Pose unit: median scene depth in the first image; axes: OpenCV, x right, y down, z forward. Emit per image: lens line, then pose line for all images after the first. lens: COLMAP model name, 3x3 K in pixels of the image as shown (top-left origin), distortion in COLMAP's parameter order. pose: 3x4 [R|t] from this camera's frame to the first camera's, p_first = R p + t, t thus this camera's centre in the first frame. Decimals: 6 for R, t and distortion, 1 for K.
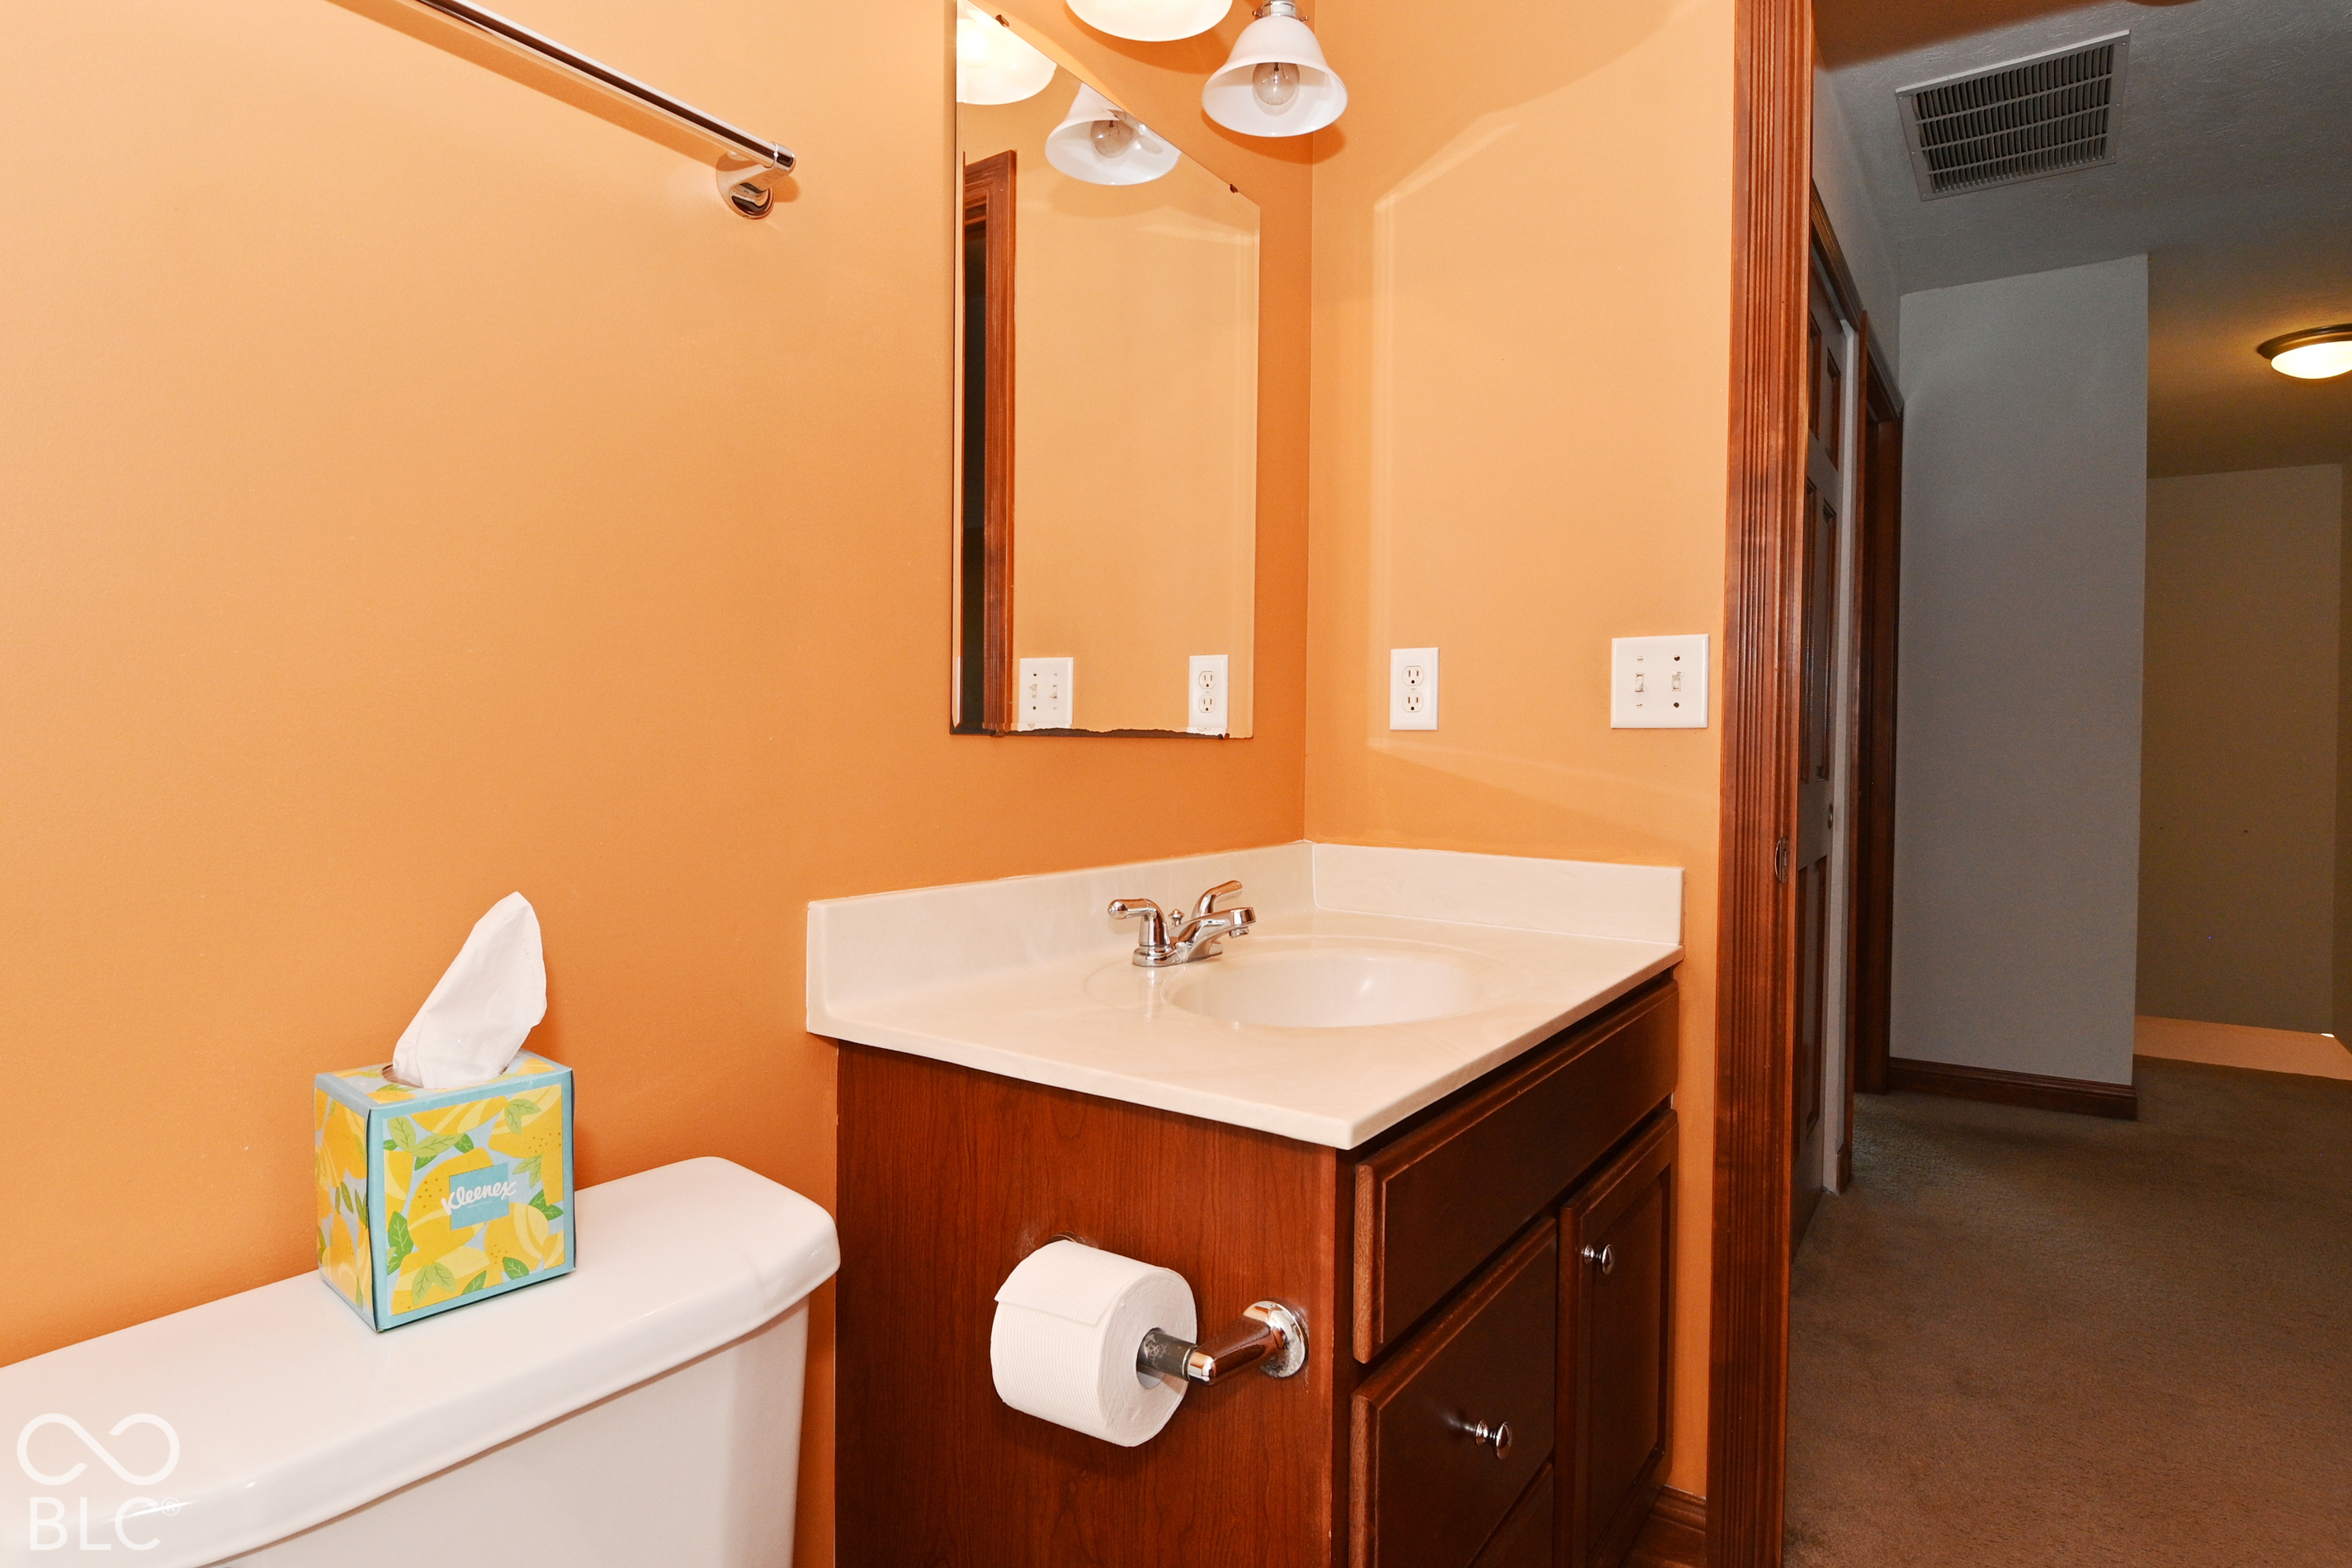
lens RADIAL K [[1234.4, 0, 1180.1], [0, 1234.4, 763.6], [0, 0, 1]] dist [0.012773, -0.027788]
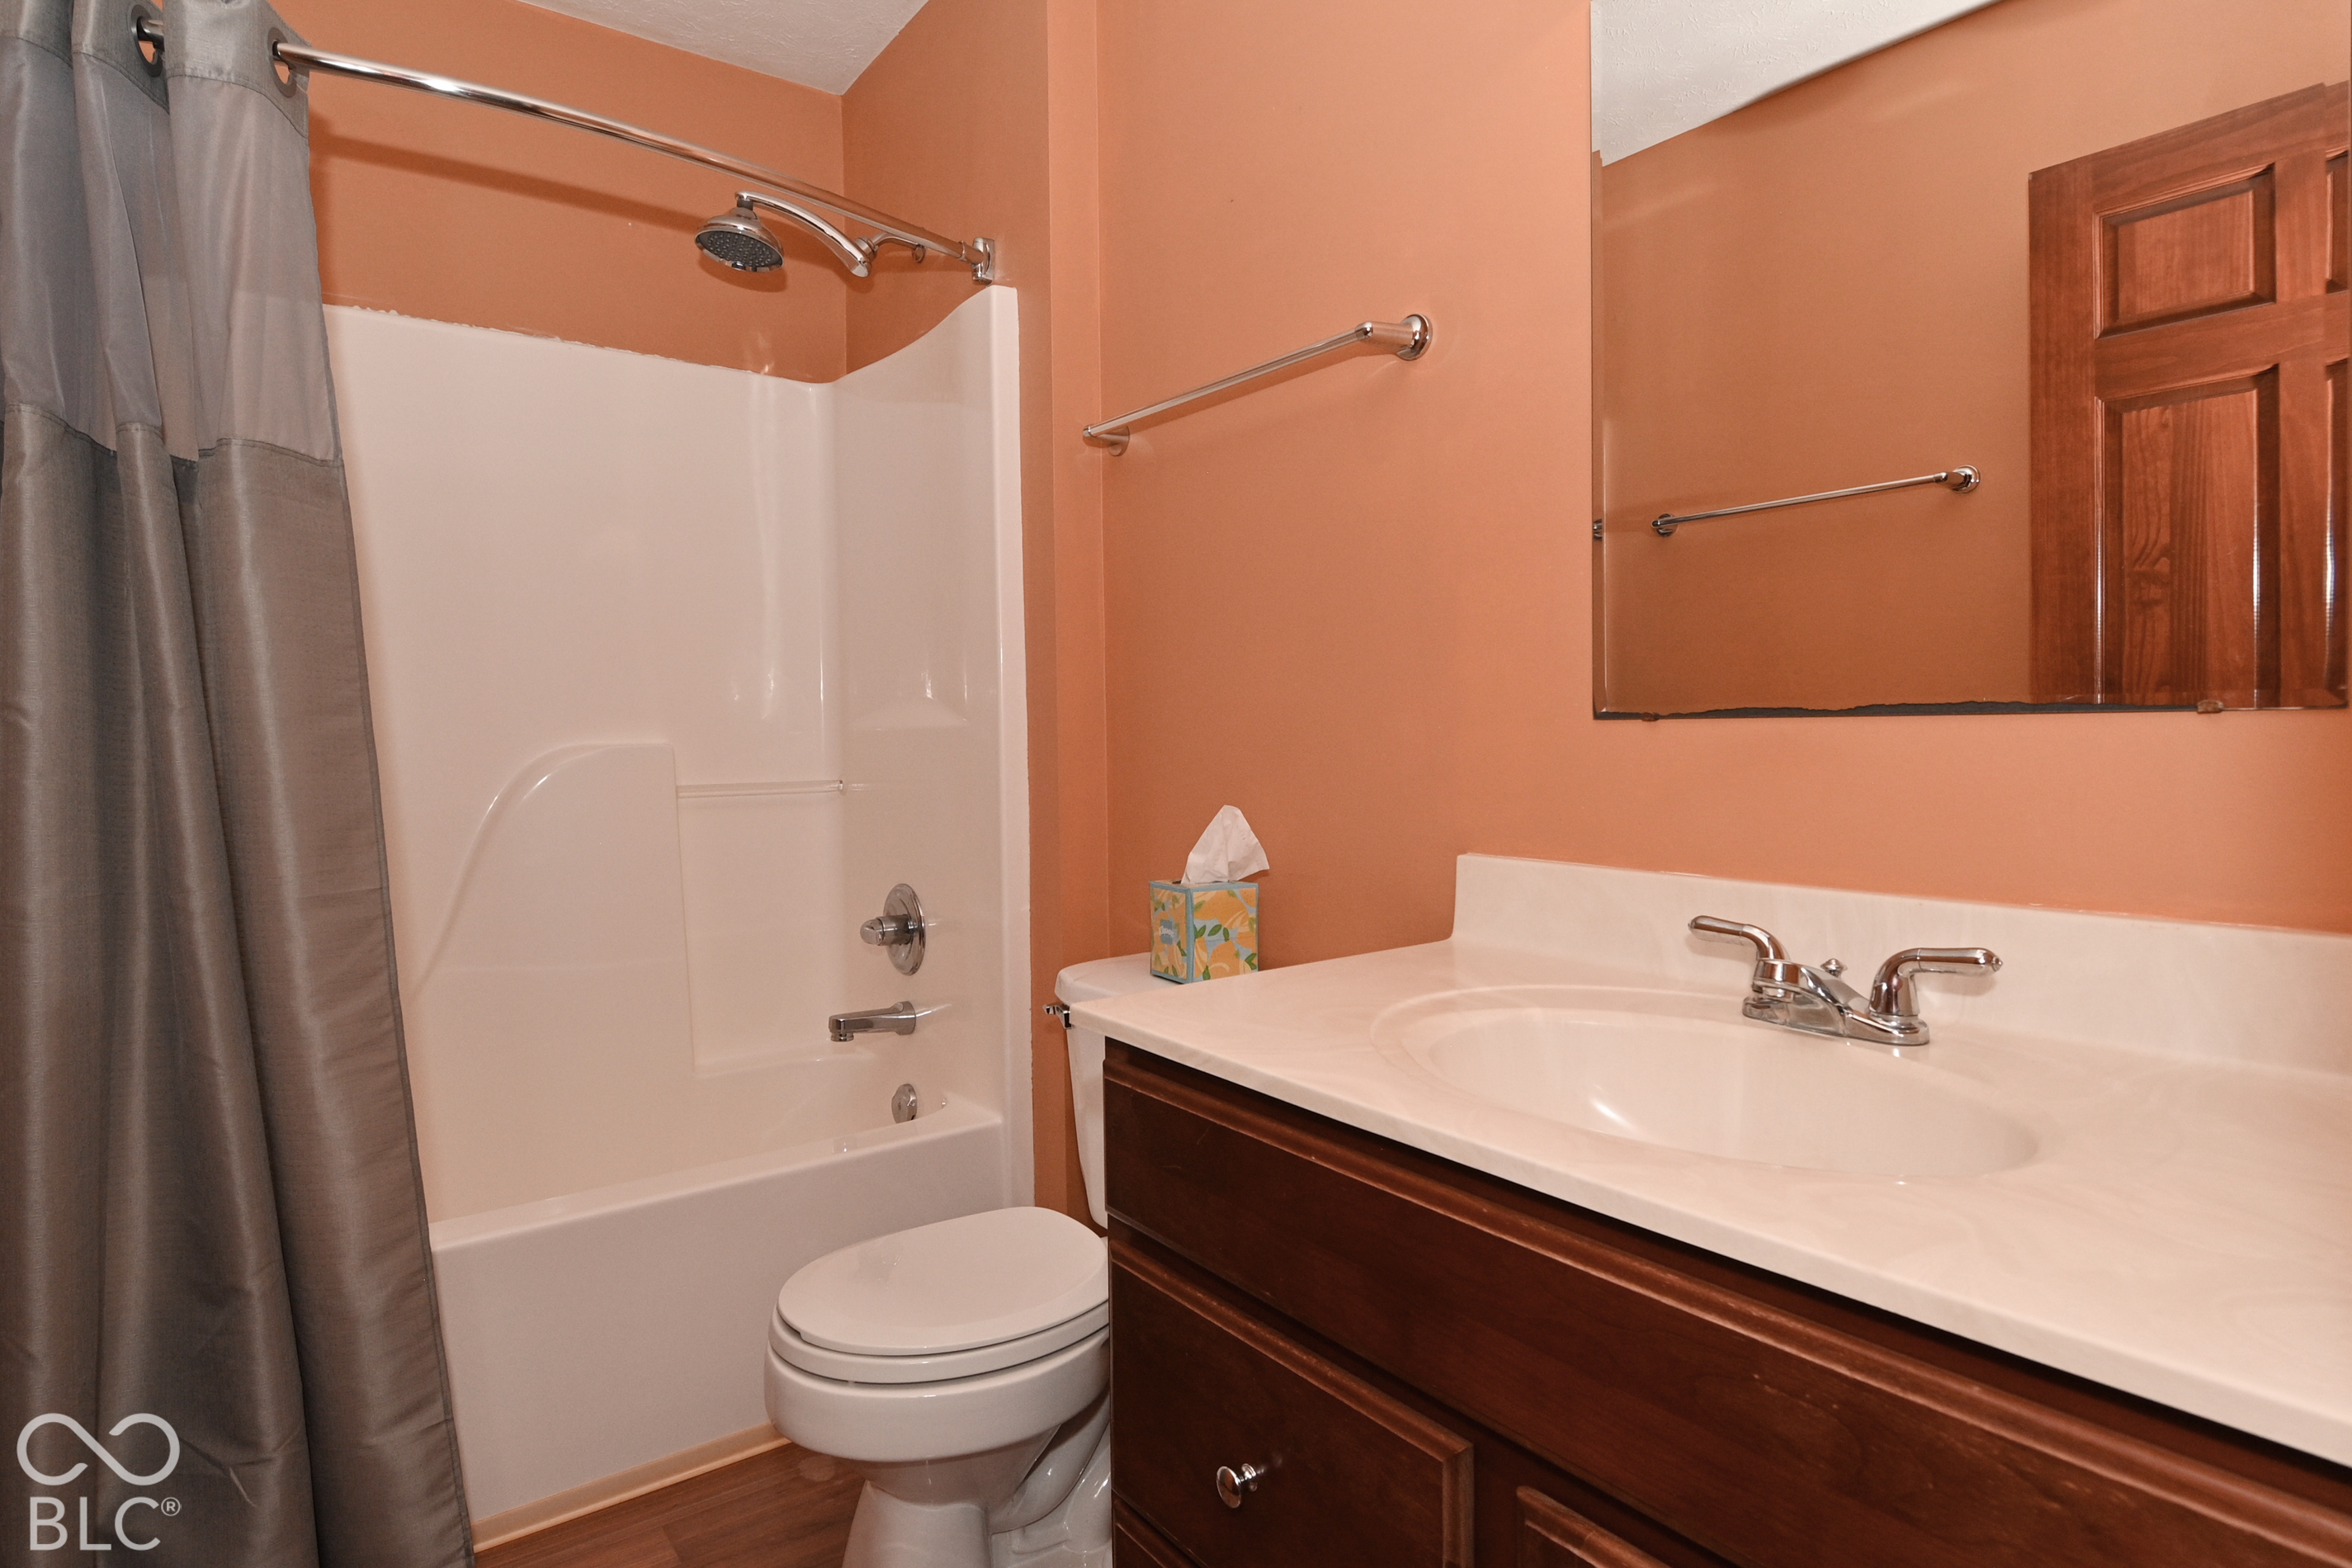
lens RADIAL K [[1234.4, 0, 1180.1], [0, 1234.4, 763.6], [0, 0, 1]] dist [0.012773, -0.027788]
pose [[-0.304385, 0.020153, -0.952336, 1.241377], [-0.013405, 0.999587, 0.025437, -0.011317], [0.952455, 0.020508, -0.303989, 1.353730]]
